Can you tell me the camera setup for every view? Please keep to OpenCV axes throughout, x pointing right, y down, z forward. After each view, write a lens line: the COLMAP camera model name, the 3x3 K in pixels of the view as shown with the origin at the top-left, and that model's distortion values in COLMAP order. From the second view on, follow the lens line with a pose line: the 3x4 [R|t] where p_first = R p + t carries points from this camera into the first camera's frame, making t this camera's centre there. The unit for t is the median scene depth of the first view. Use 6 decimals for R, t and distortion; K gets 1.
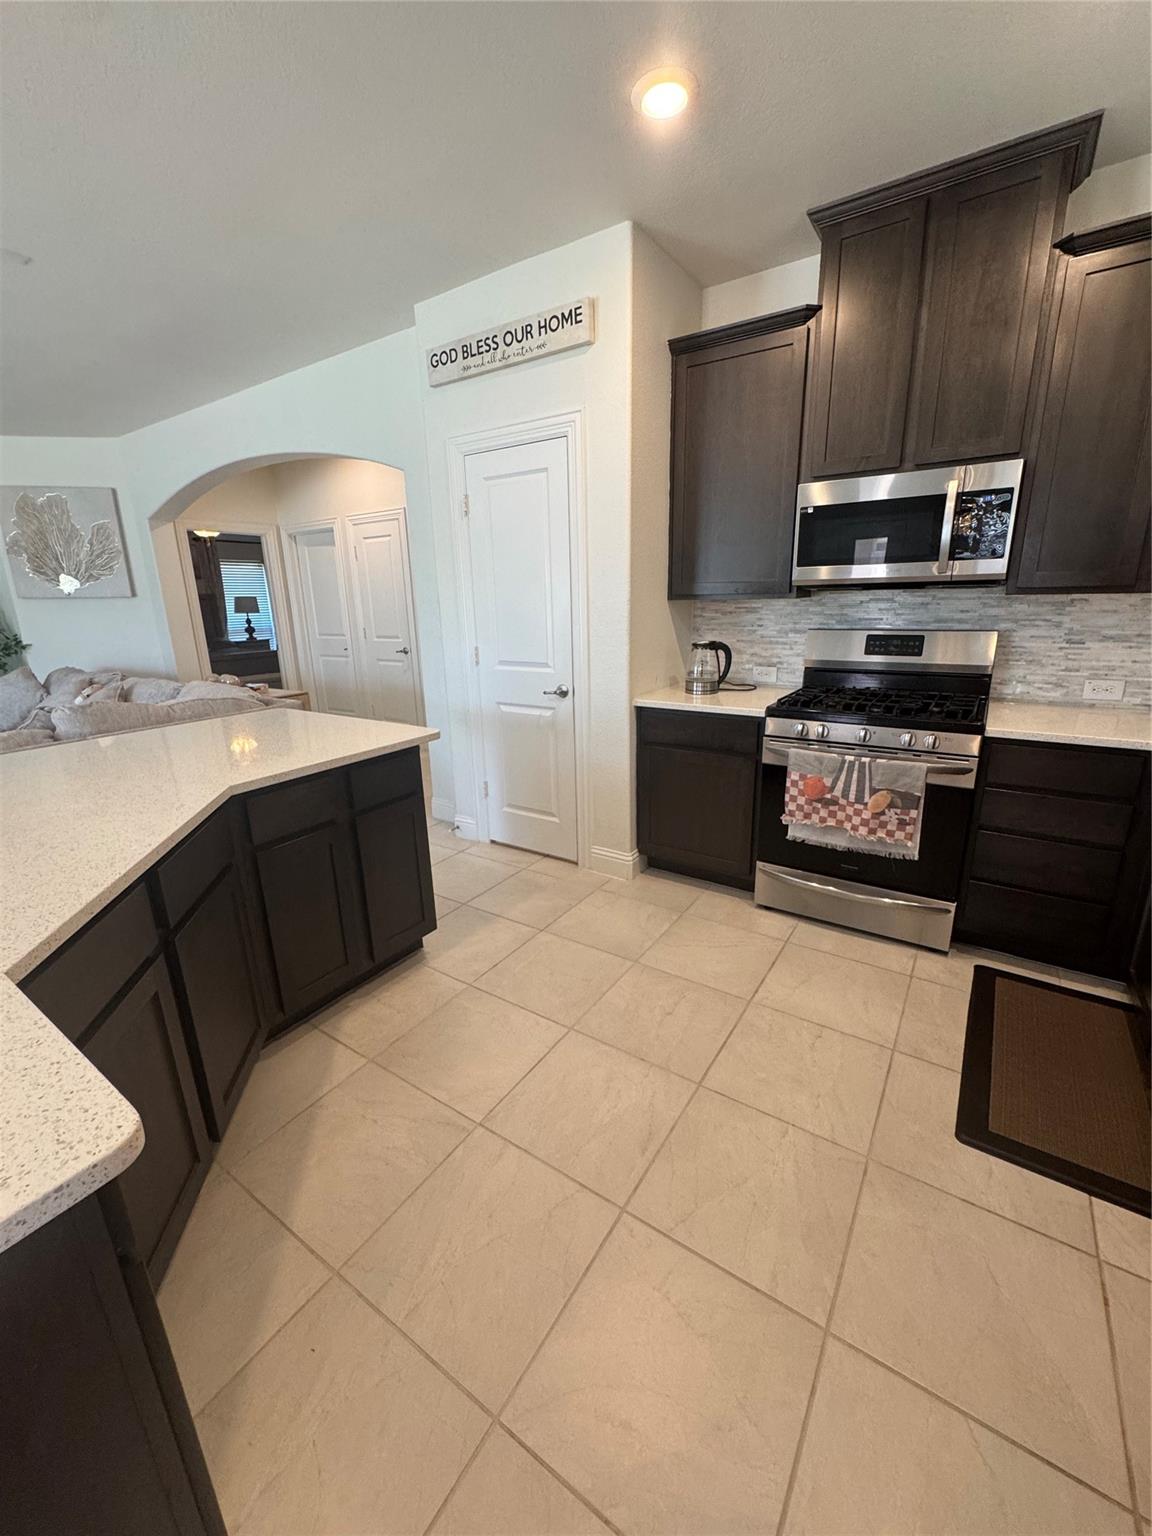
lens RADIAL K [[621.0, 0, 576.0], [0, 621.0, 768.0], [0, 0, 1]] dist [0.002024, -0.000007]
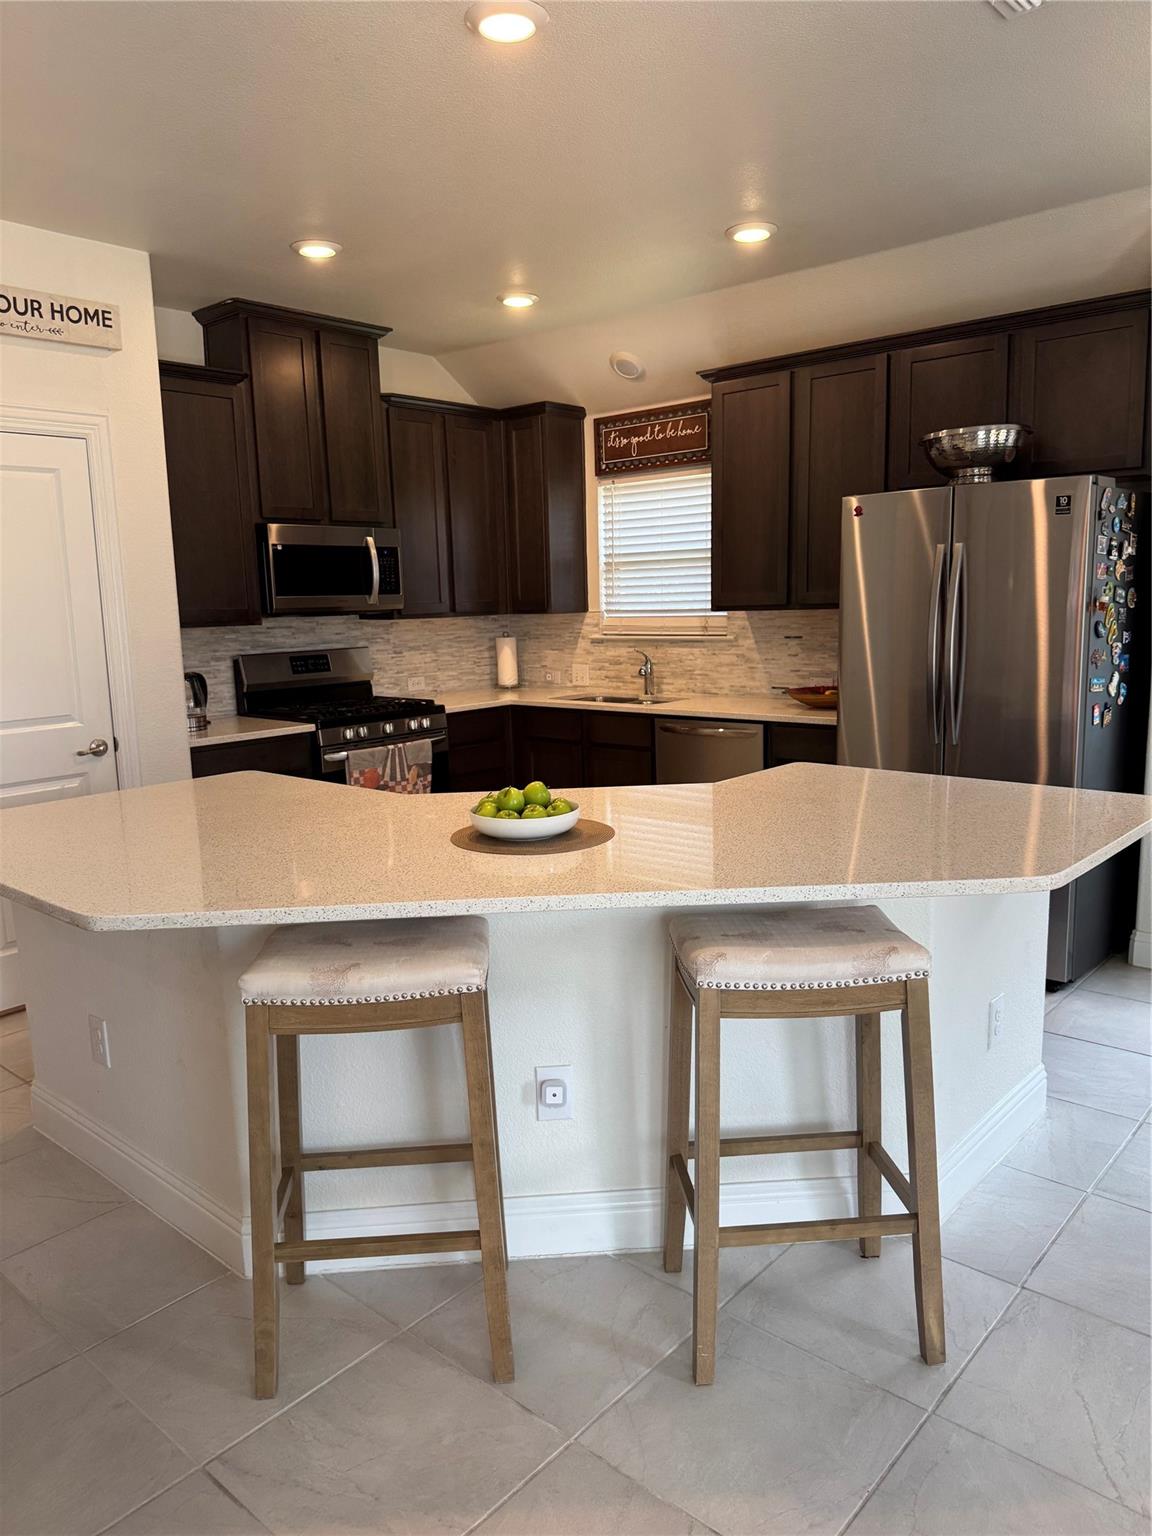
lens RADIAL K [[1075.4, 0, 576.0], [0, 1075.4, 768.0], [0, 0, 1]] dist [0.092141, -0.117963]
pose [[0.140232, -0.141987, 0.979885, -1.532546], [0.289673, 0.952246, 0.096527, -0.072252], [-0.946797, 0.270310, 0.174665, 0.263362]]
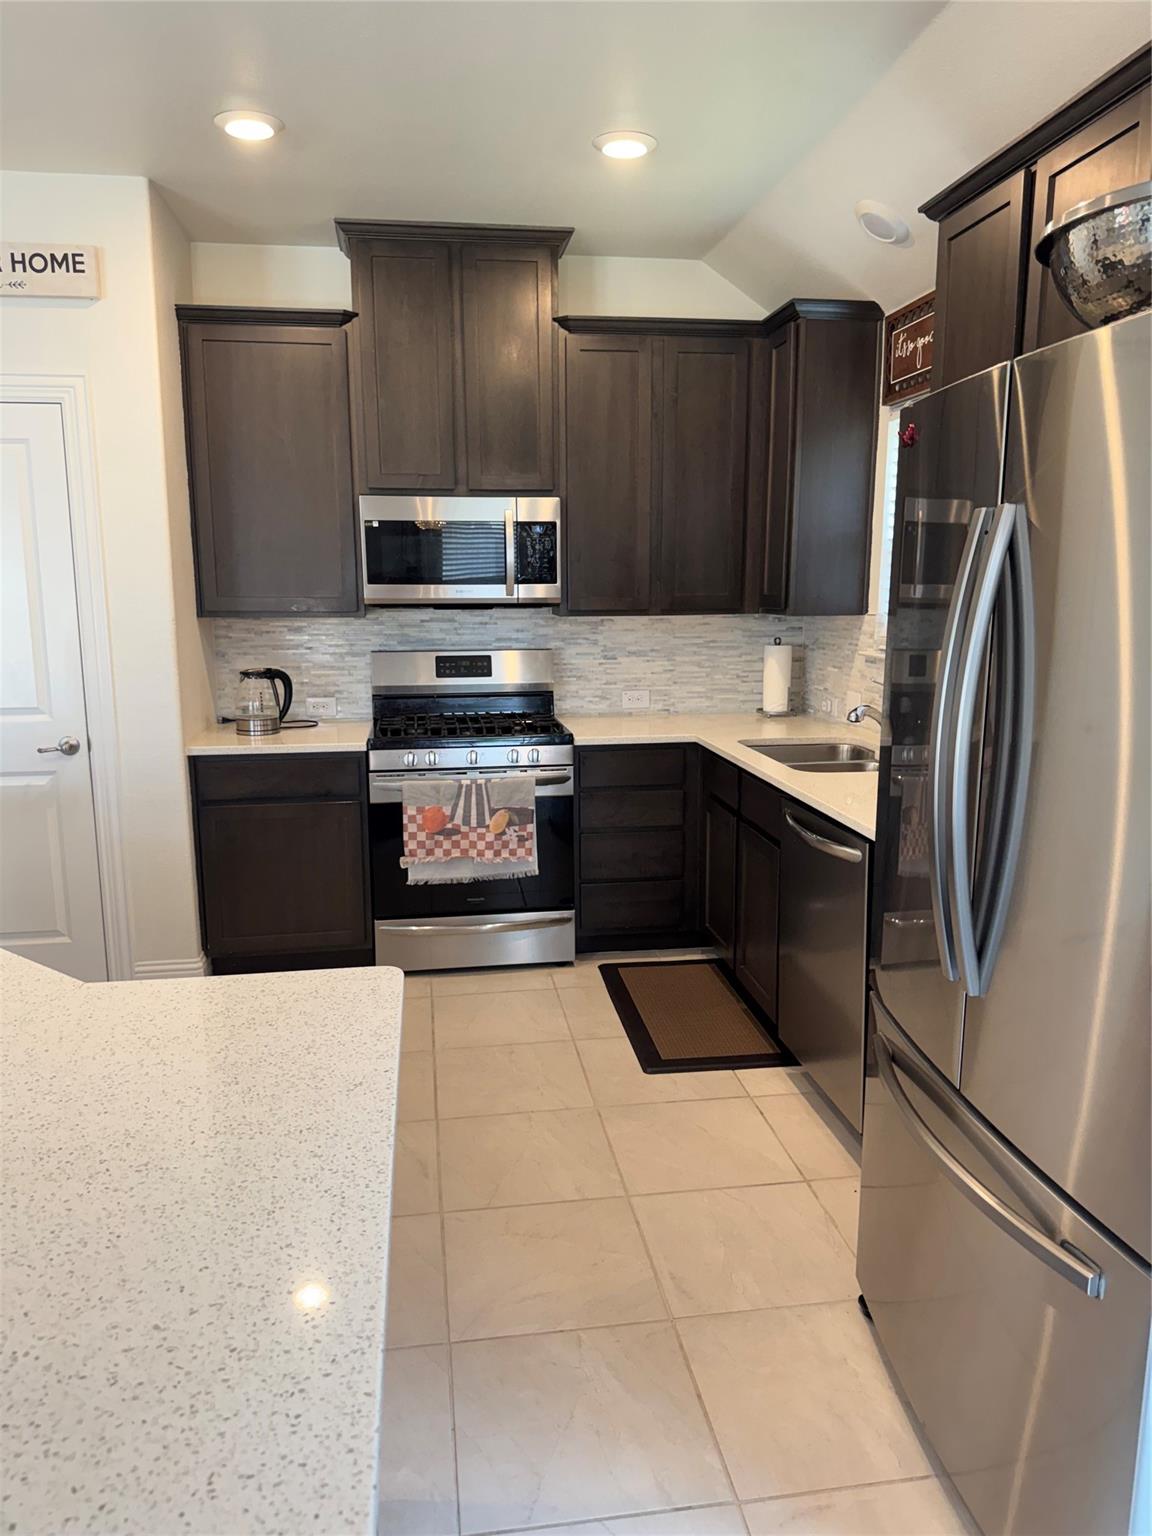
lens RADIAL K [[1075.4, 0, 576.0], [0, 1075.4, 768.0], [0, 0, 1]] dist [0.092141, -0.117963]
pose [[0.741725, -0.095669, 0.663846, -0.506100], [0.168823, 0.984537, -0.046744, 0.065410], [-0.649109, 0.146744, 0.746407, -0.338557]]
